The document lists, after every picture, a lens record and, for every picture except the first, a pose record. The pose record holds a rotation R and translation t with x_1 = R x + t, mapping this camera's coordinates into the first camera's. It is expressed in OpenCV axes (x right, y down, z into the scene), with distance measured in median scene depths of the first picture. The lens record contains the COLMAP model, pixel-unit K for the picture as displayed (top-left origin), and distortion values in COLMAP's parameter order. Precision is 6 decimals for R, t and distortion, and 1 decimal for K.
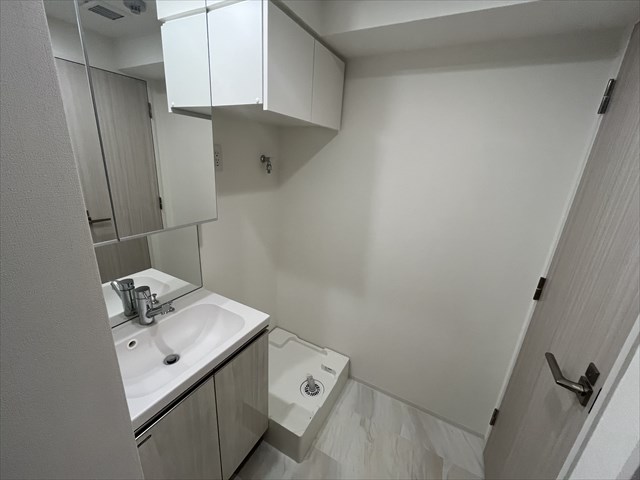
lens RADIAL K [[260.8, 0, 318.8], [0, 260.8, 239.5], [0, 0, 1]] dist [-0.016139, -0.000176]
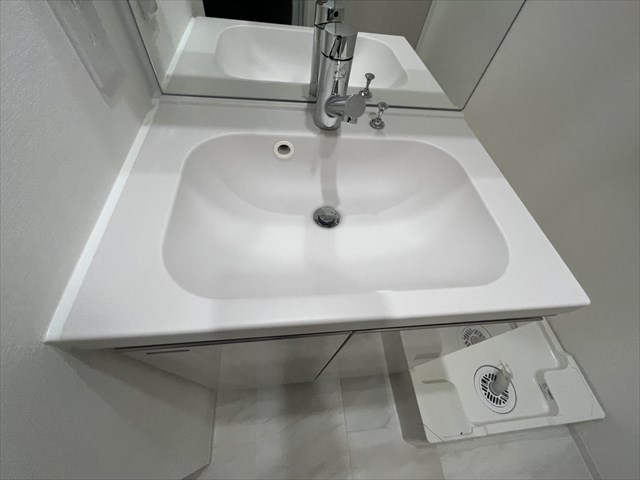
lens RADIAL K [[260.8, 0, 319.3], [0, 260.8, 237.9], [0, 0, 1]] dist [-0.016139, -0.000176]
pose [[0.566499, 0.682085, -0.462427, -0.289985], [-0.317051, 0.698364, 0.641690, 0.155274], [0.760630, -0.216904, 0.611879, 0.616403]]
